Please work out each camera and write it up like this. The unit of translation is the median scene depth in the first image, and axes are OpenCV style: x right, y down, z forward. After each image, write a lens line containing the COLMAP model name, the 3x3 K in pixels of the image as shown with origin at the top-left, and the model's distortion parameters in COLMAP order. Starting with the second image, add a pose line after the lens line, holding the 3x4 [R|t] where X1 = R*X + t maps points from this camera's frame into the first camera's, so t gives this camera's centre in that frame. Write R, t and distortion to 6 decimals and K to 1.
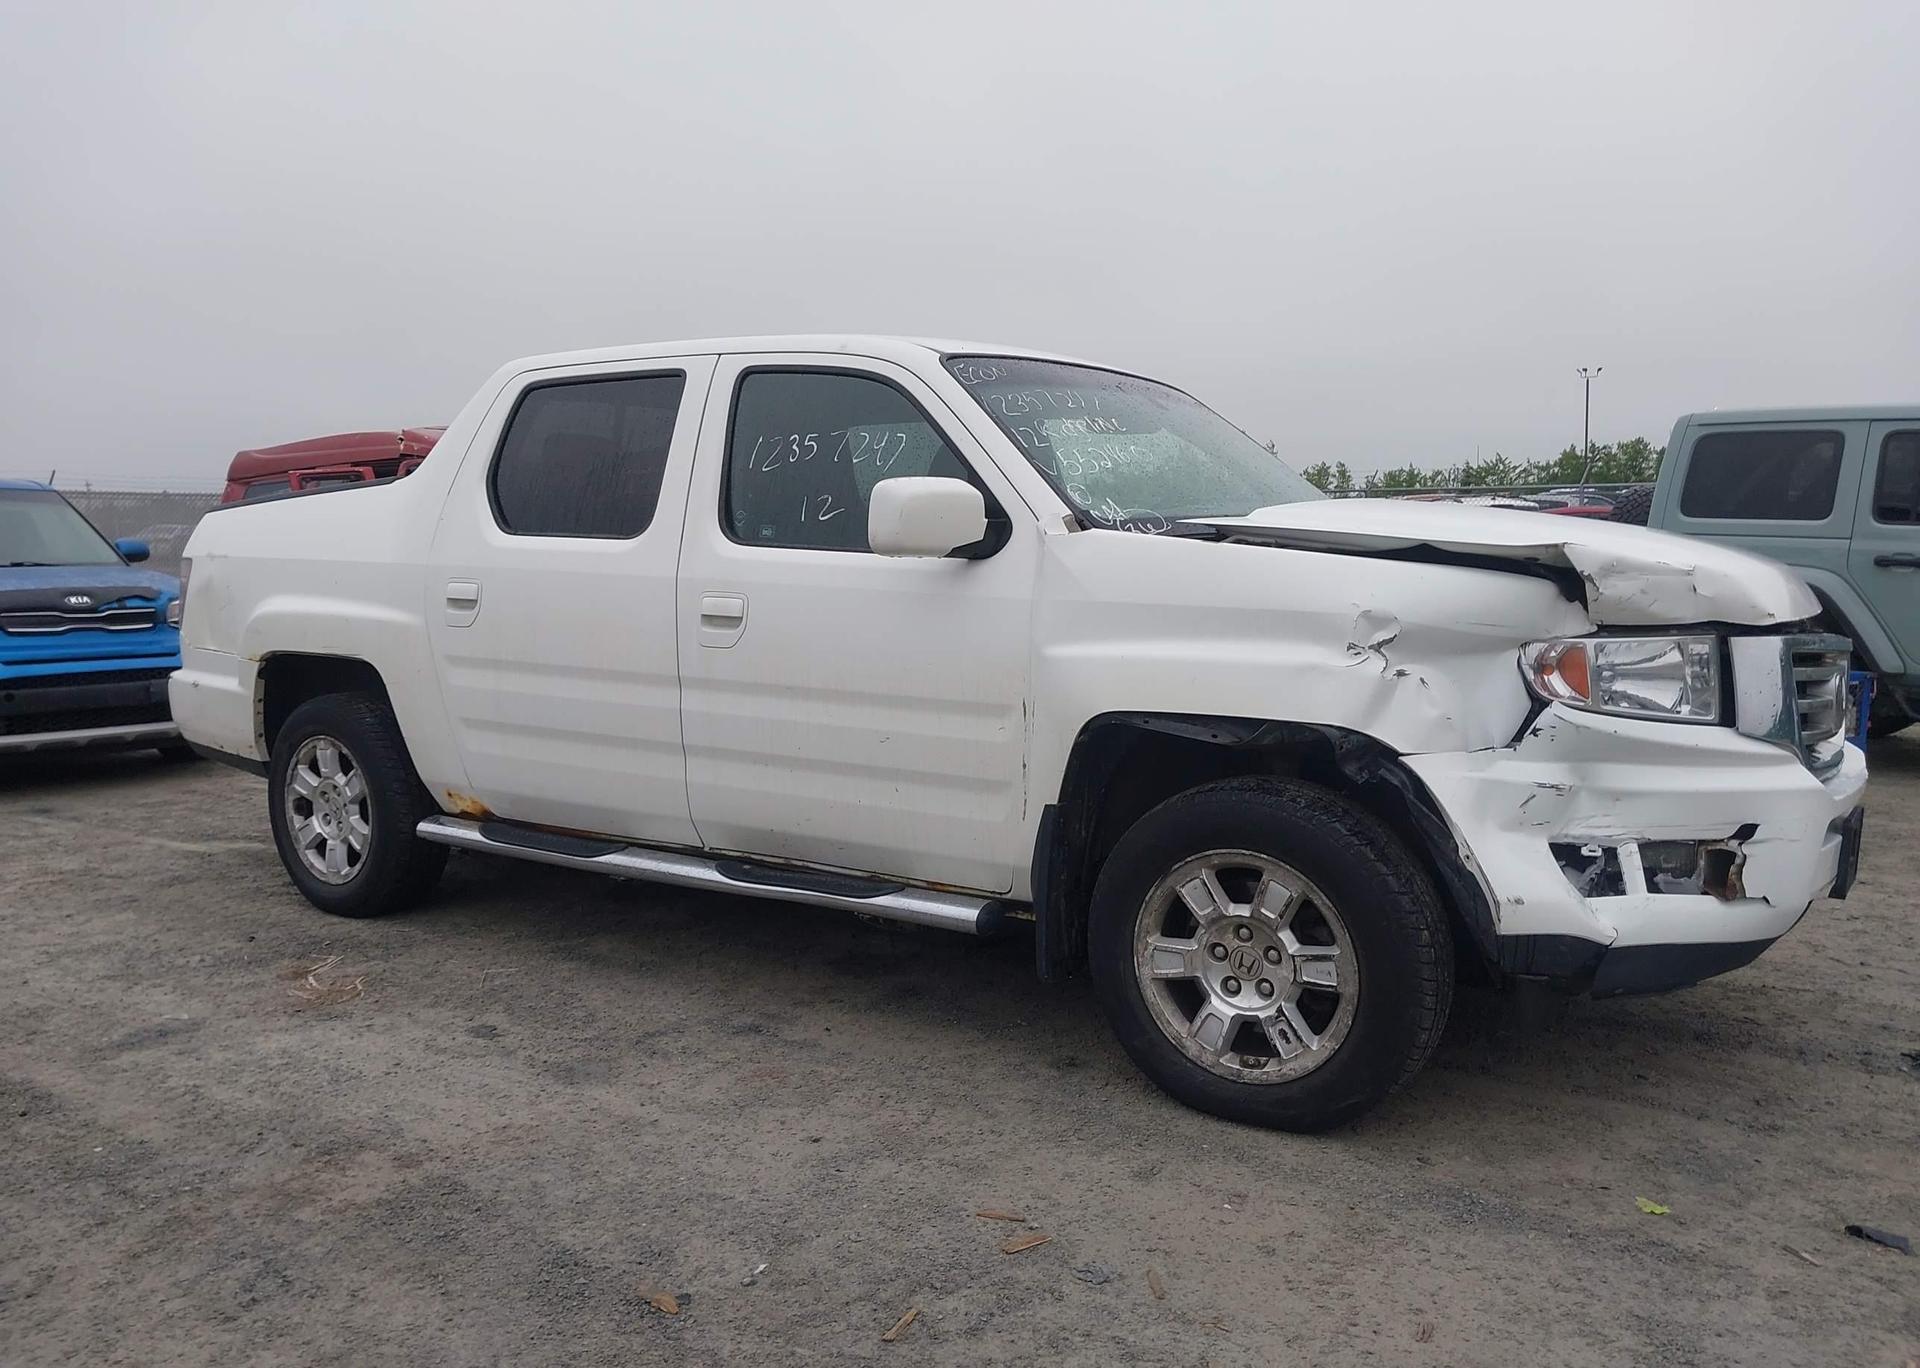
lens RADIAL K [[1492.5, 0, 960.0], [0, 1492.5, 684.0], [0, 0, 1]] dist [0.053578, -0.073700]
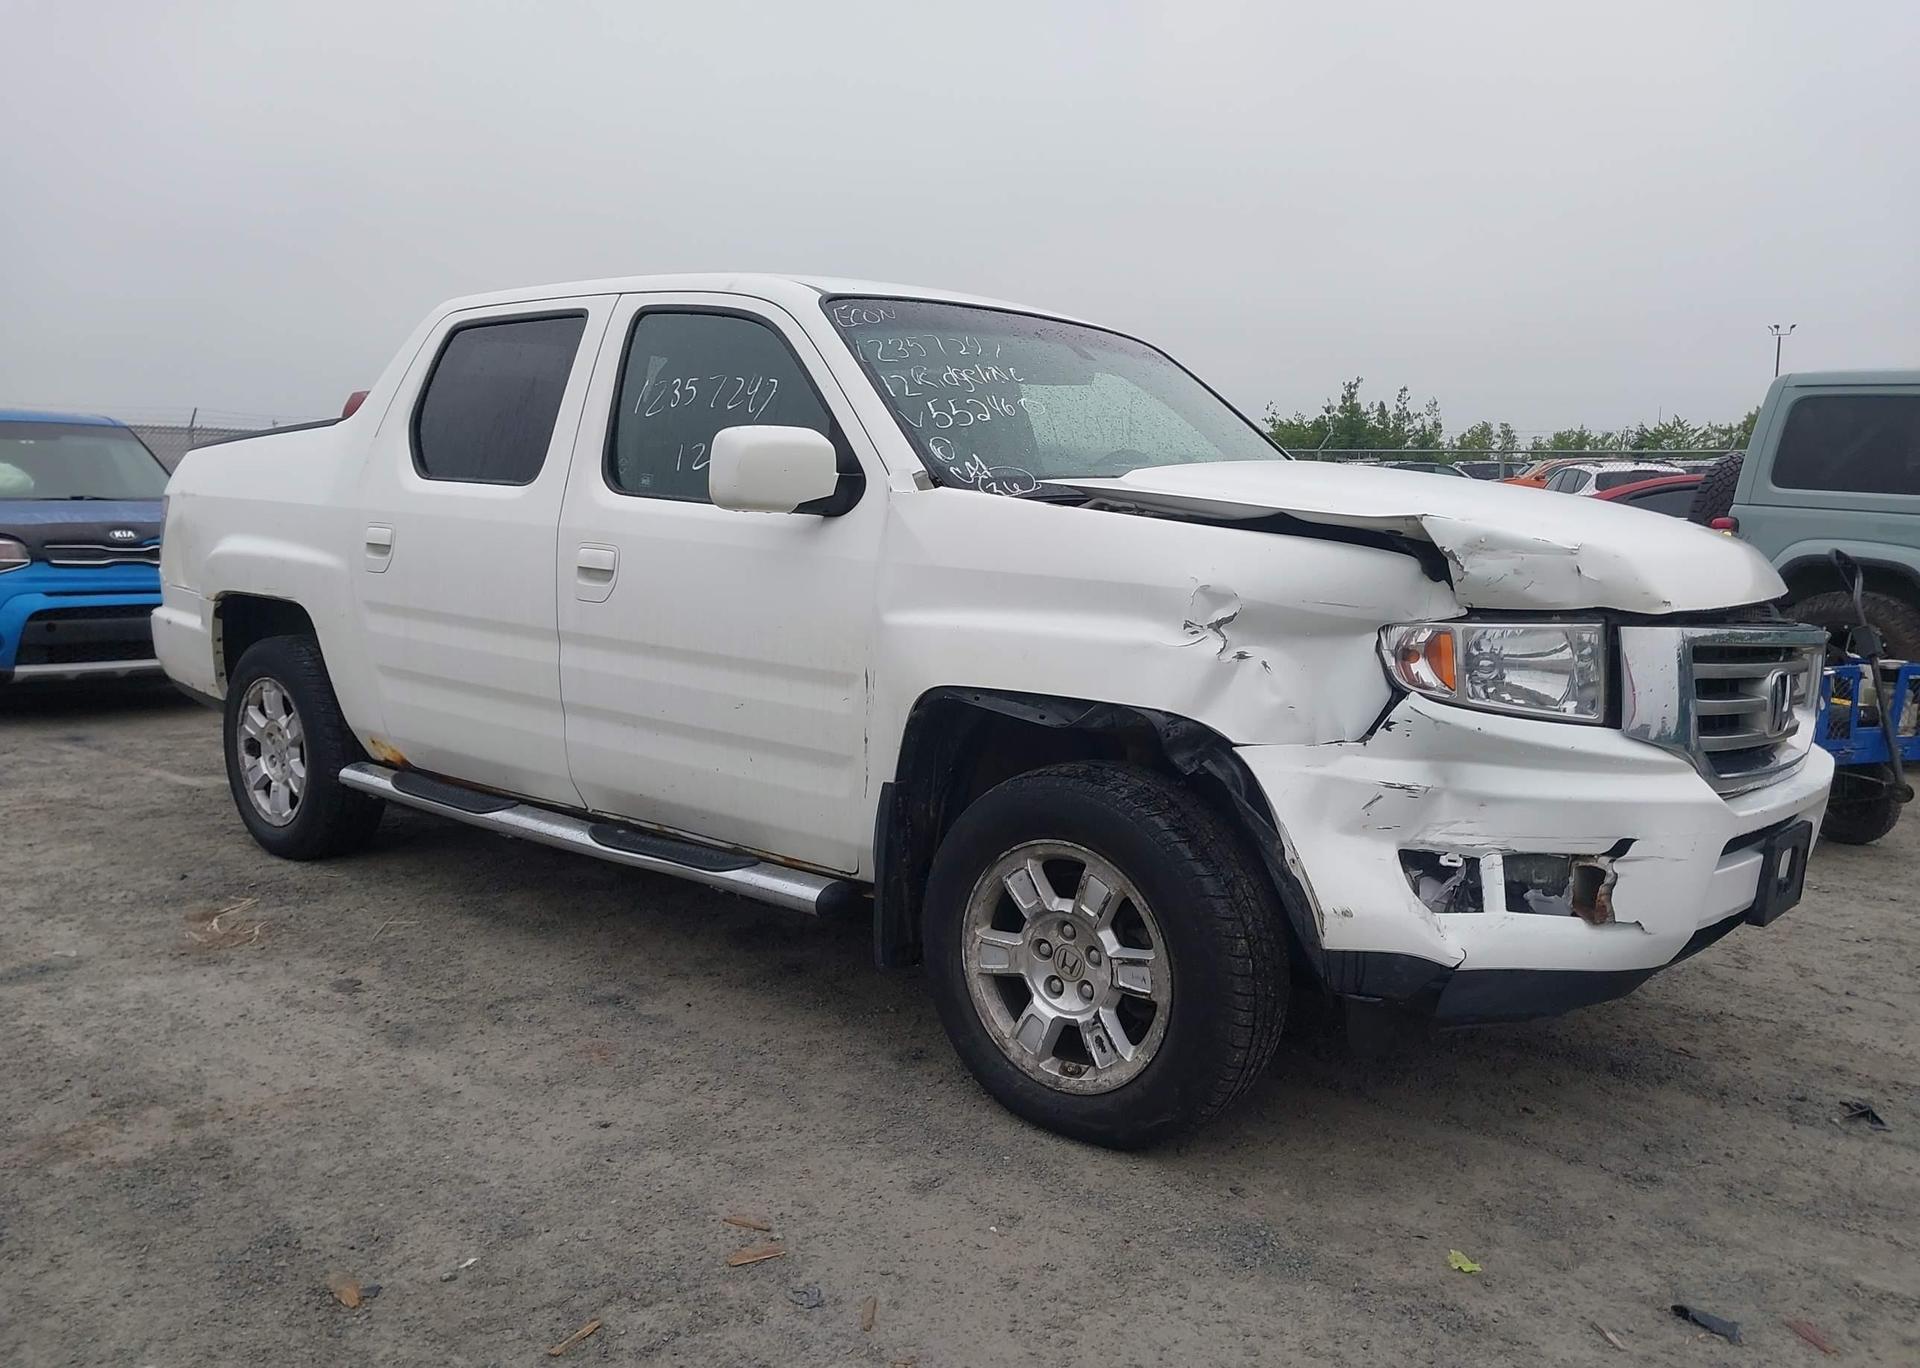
lens RADIAL K [[1490.2, 0, 960.0], [0, 1490.2, 700.5], [0, 0, 1]] dist [0.068231, -0.090184]
pose [[0.994370, 0.036462, -0.099489, 0.193831], [-0.032303, 0.998548, 0.043100, -0.011952], [0.100917, -0.039644, 0.994105, 0.076910]]
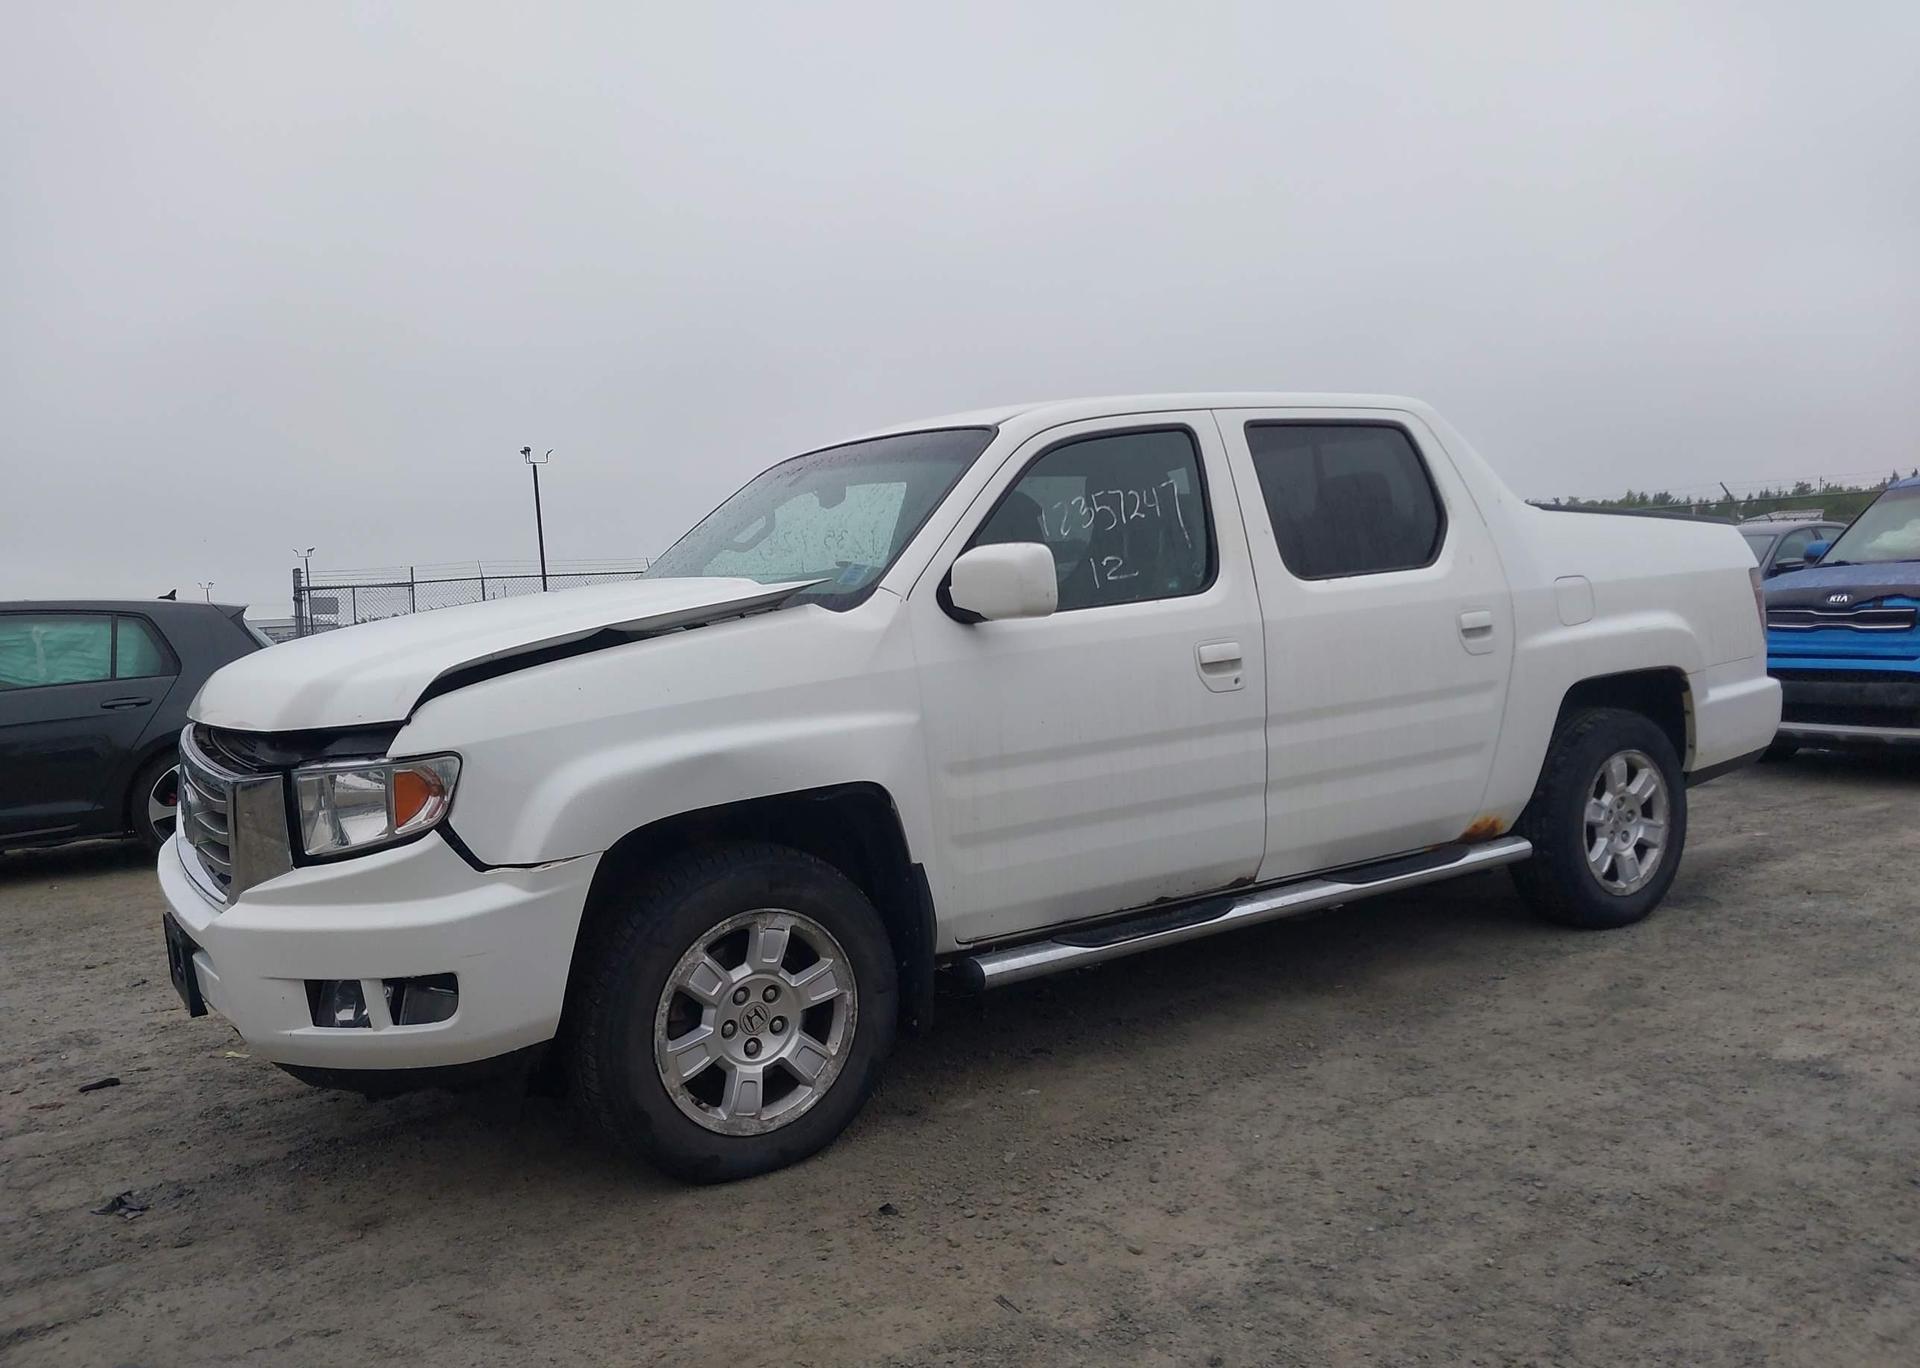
lens RADIAL K [[1478.1, 0, 962.8], [0, 1478.1, 694.1], [0, 0, 1]] dist [0.063995, -0.080611]
pose [[-0.373177, 0.092379, -0.923150, 1.310684], [-0.030710, 0.993255, 0.111808, -0.194765], [0.927252, 0.070074, -0.367823, 1.859238]]
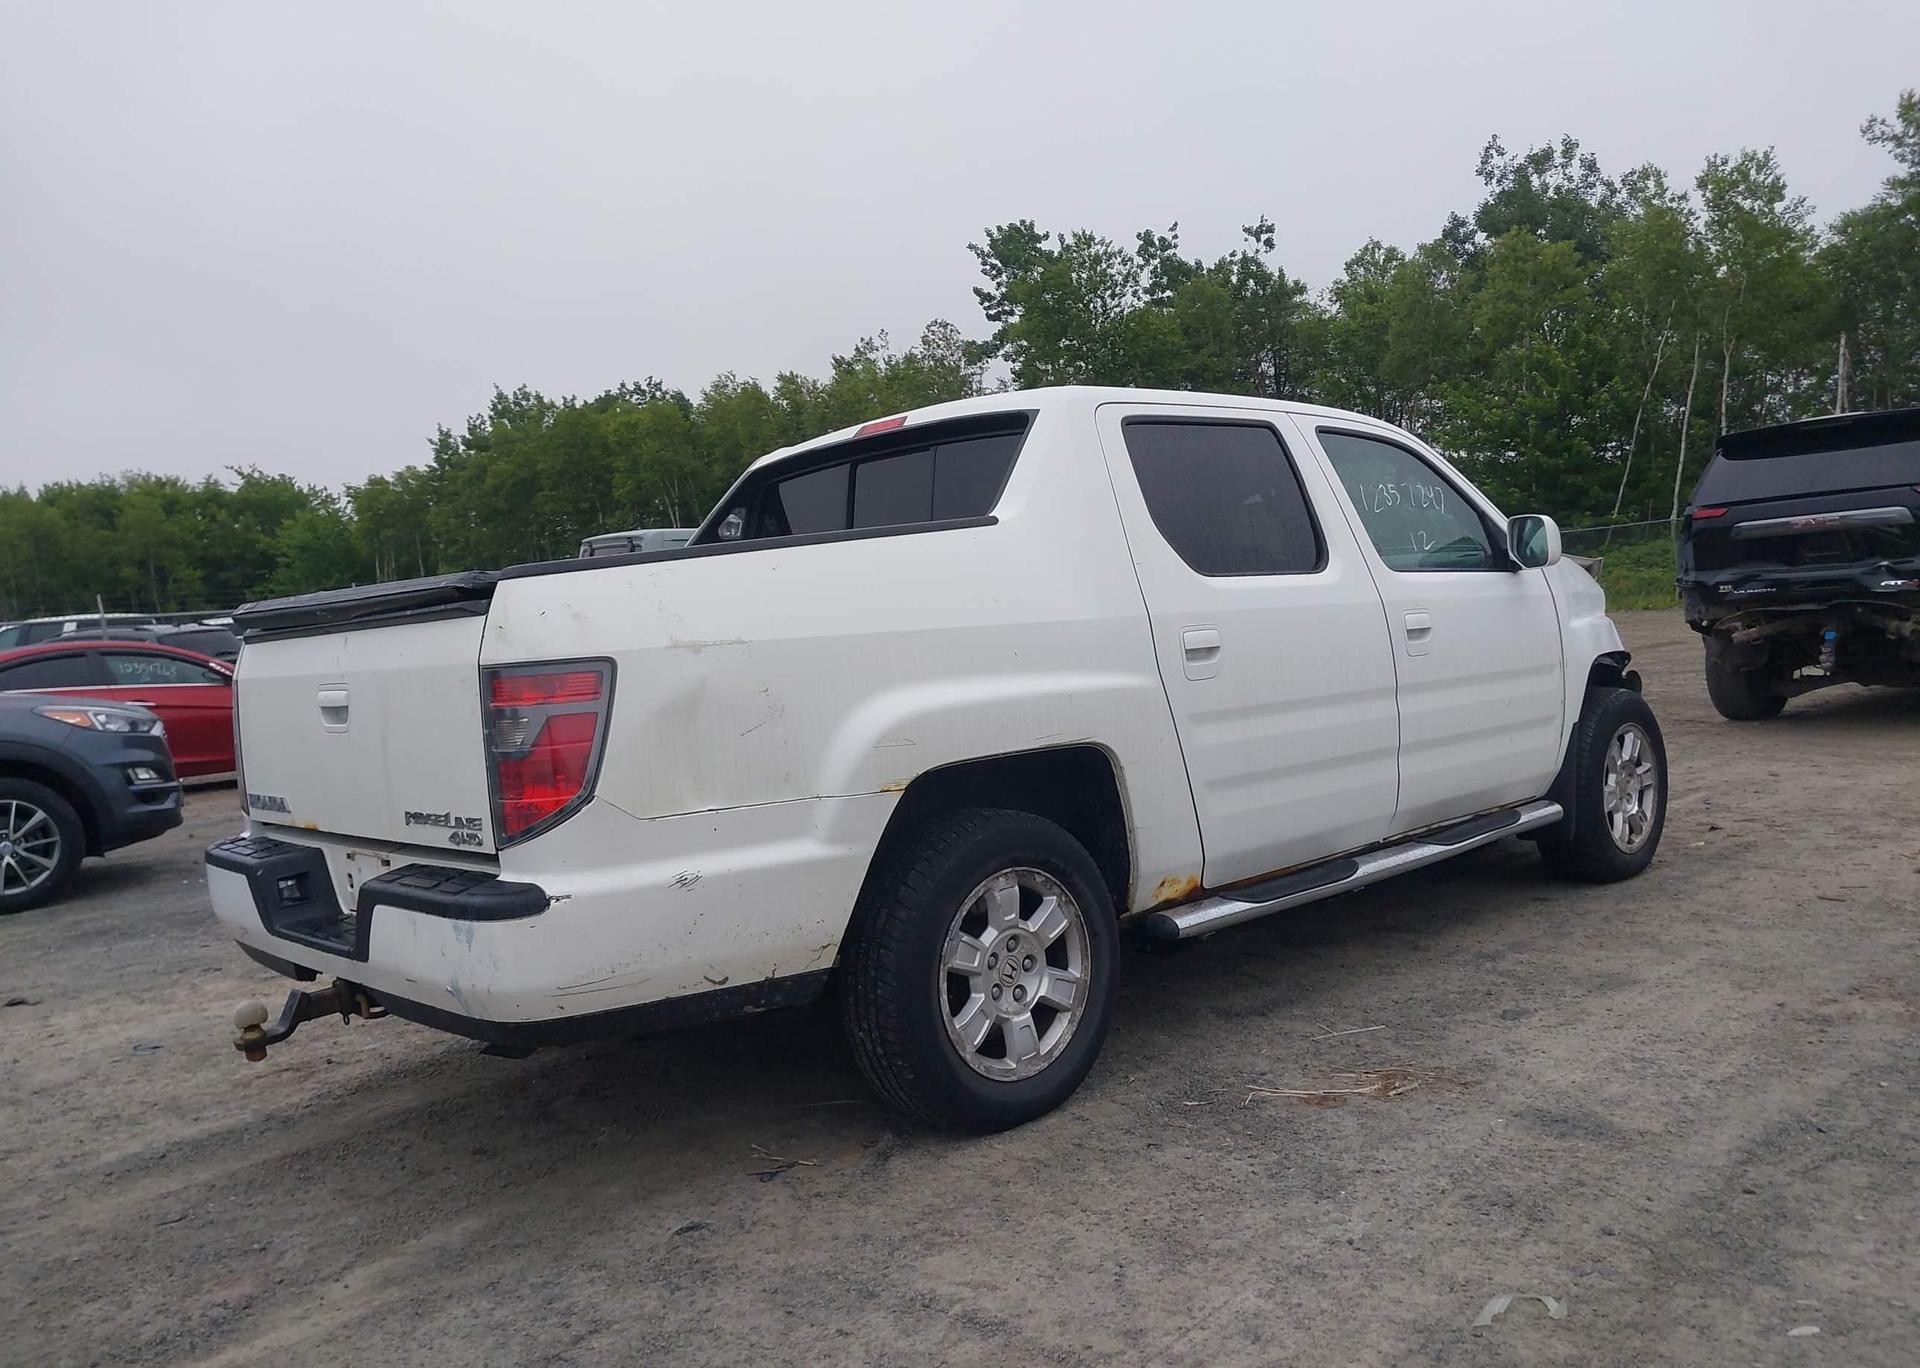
lens RADIAL K [[1490.2, 0, 960.0], [0, 1490.2, 700.5], [0, 0, 1]] dist [0.068231, -0.090184]
pose [[0.224733, -0.072978, 0.971684, -1.602857], [0.168863, 0.985021, 0.034924, -0.105907], [-0.959677, 0.156233, 0.233690, 1.225543]]
